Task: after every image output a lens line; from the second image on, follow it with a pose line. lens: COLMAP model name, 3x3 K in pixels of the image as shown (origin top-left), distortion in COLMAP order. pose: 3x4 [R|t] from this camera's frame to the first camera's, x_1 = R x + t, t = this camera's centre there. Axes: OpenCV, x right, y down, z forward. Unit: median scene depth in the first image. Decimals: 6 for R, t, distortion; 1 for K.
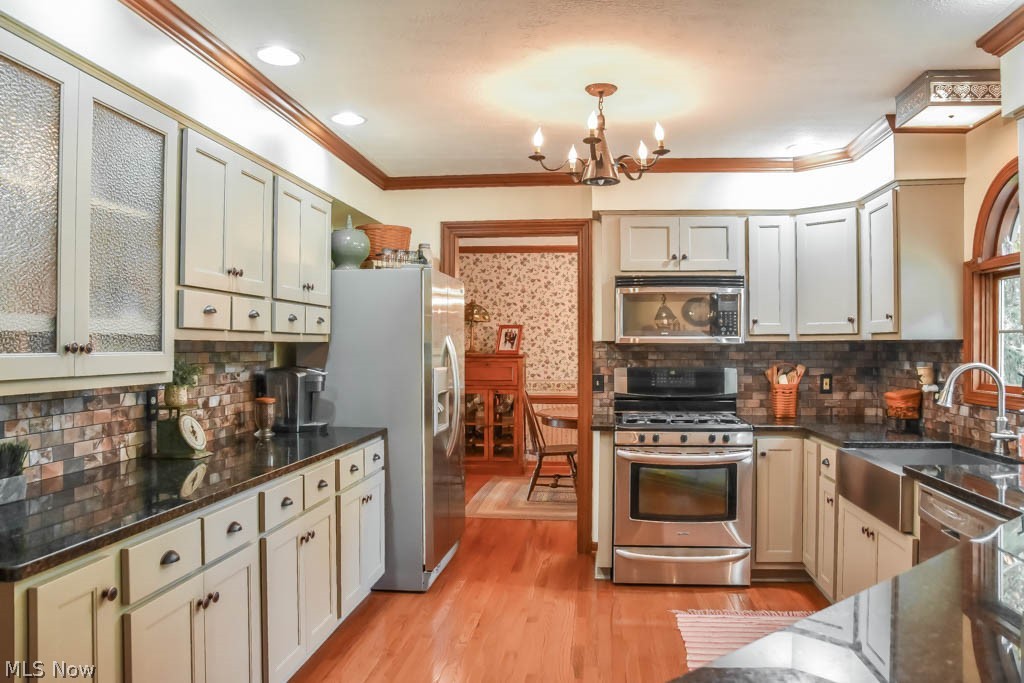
lens RADIAL K [[762.1, 0, 507.5], [0, 762.1, 352.2], [0, 0, 1]] dist [-0.110457, 0.037185]
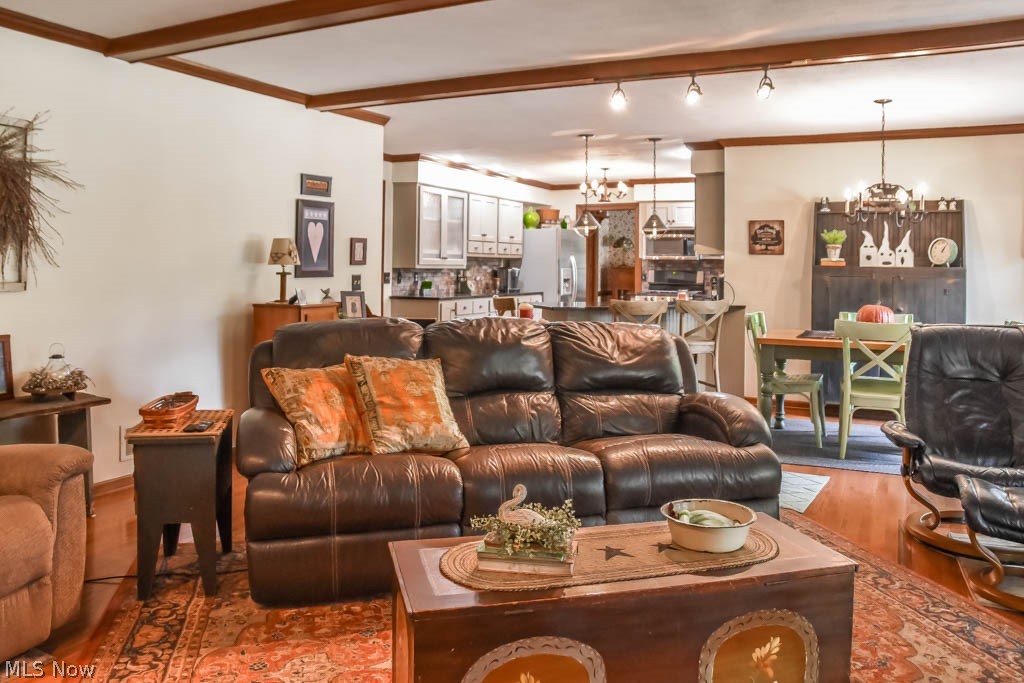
lens RADIAL K [[762.1, 0, 511.6], [0, 762.1, 337.0], [0, 0, 1]] dist [-0.110457, 0.037185]
pose [[0.941629, 0.039061, -0.334378, 0.583796], [-0.011001, 0.996286, 0.085404, 0.032900], [0.336472, -0.076740, 0.938561, -1.400813]]
